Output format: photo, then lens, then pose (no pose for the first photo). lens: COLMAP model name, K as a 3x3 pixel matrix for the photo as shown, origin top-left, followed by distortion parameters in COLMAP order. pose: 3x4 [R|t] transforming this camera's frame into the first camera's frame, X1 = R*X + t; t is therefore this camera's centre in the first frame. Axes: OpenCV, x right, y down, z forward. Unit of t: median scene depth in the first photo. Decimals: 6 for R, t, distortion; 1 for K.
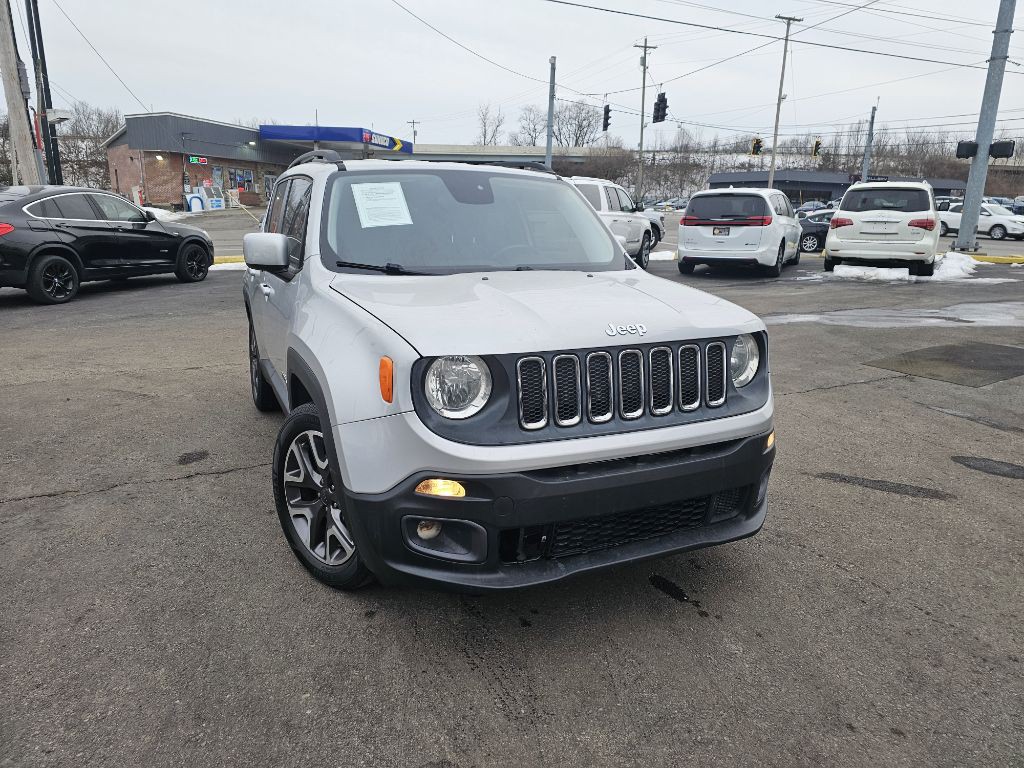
lens RADIAL K [[680.3, 0, 517.0], [0, 680.3, 374.3], [0, 0, 1]] dist [0.053771, -0.033628]
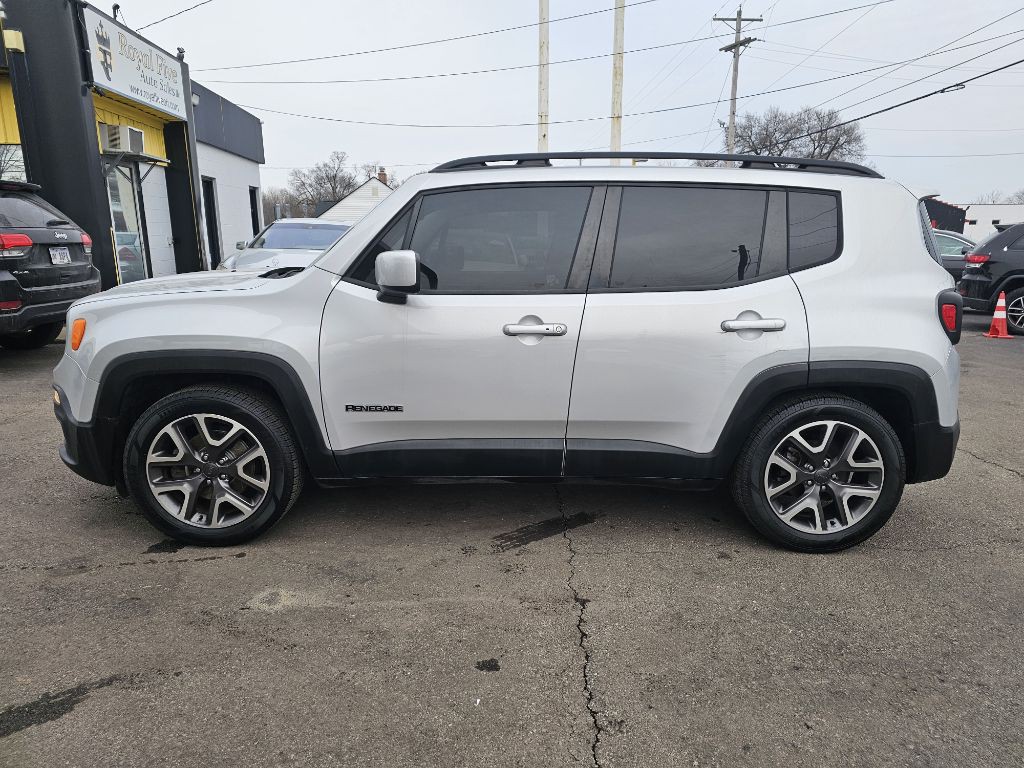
lens RADIAL K [[680.3, 0, 516.5], [0, 680.3, 365.1], [0, 0, 1]] dist [0.053771, -0.033628]
pose [[-0.405144, 0.147614, -0.902257, 0.750757], [-0.227056, 0.939715, 0.255698, -0.303899], [0.885609, 0.308457, -0.347203, 1.401943]]
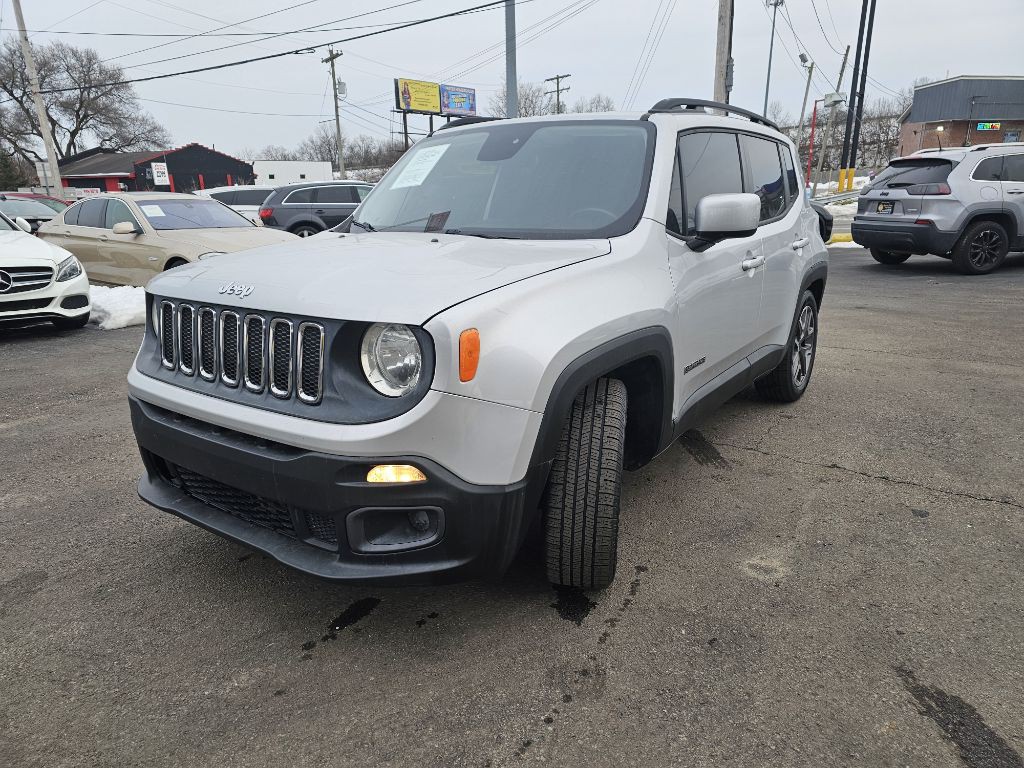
lens RADIAL K [[680.3, 0, 505.6], [0, 680.3, 388.1], [0, 0, 1]] dist [0.053771, -0.033628]
pose [[0.493765, 0.217638, -0.841920, 0.658145], [-0.177060, 0.973055, 0.147695, -0.078786], [0.851379, 0.076144, 0.518996, 0.477942]]
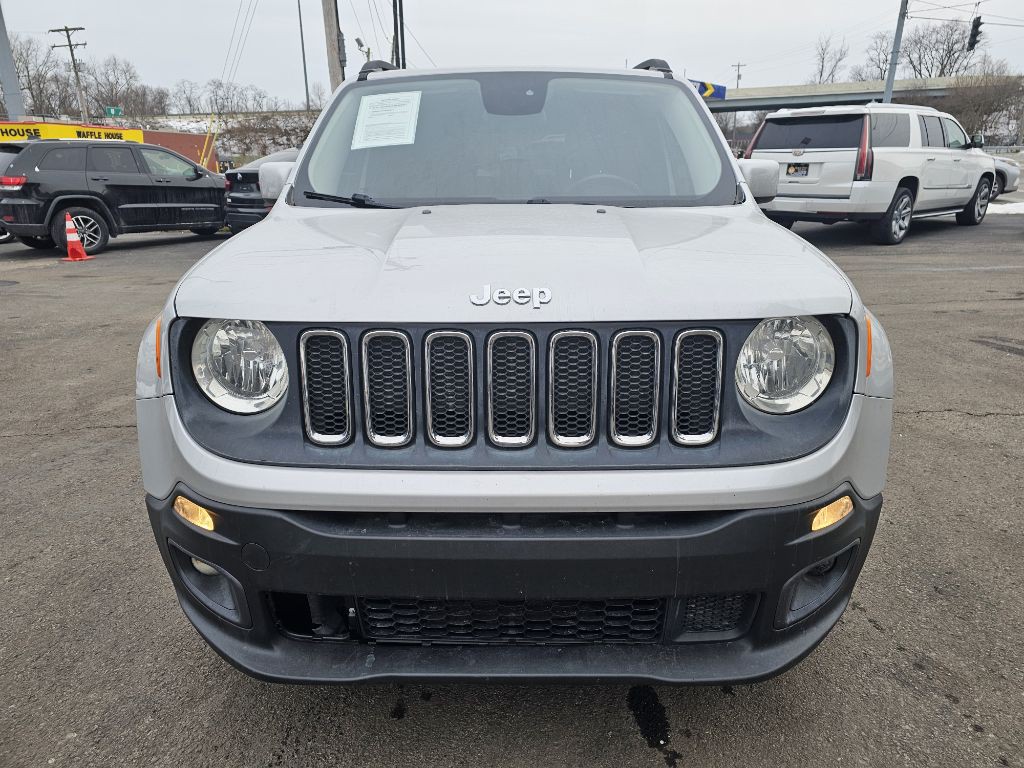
lens RADIAL K [[680.3, 0, 513.4], [0, 680.3, 383.9], [0, 0, 1]] dist [0.053771, -0.033628]
pose [[0.904485, 0.109472, -0.412217, 0.233875], [-0.078800, 0.992752, 0.090742, -0.025149], [0.419163, -0.049592, 0.906555, 0.267991]]
